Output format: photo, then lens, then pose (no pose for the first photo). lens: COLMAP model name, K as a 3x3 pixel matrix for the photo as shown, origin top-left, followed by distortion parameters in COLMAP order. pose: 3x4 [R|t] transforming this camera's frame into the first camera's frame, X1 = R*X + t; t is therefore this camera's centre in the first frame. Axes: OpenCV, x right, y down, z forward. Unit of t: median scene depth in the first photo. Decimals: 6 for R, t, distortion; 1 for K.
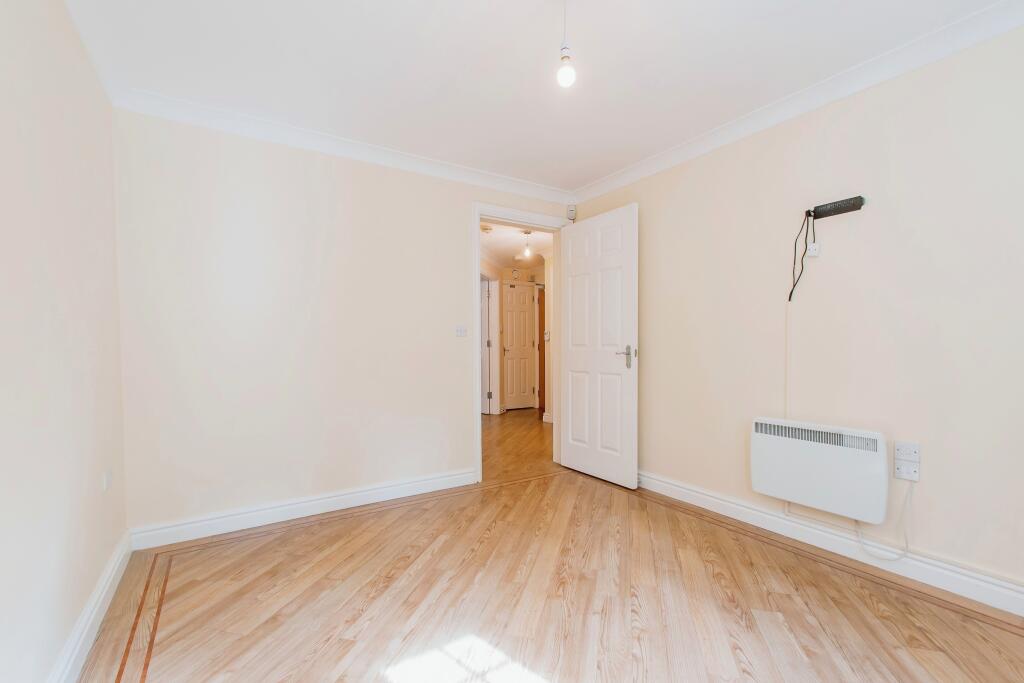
lens RADIAL K [[452.7, 0, 512.0], [0, 452.7, 341.5], [0, 0, 1]] dist [0.003655, 0.000298]
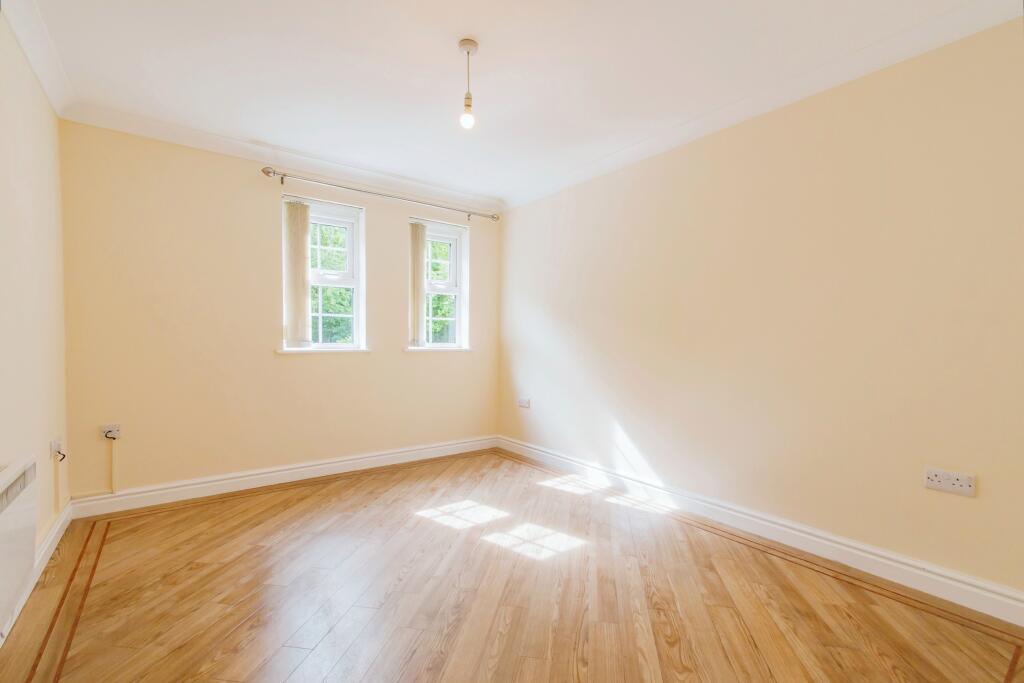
lens RADIAL K [[452.7, 0, 512.0], [0, 452.7, 341.5], [0, 0, 1]] dist [0.003655, 0.000298]
pose [[-0.997278, -0.001327, -0.073719, 0.072612], [-0.001096, 0.999994, -0.003174, 0.019712], [0.073723, -0.003085, -0.997274, 1.921836]]
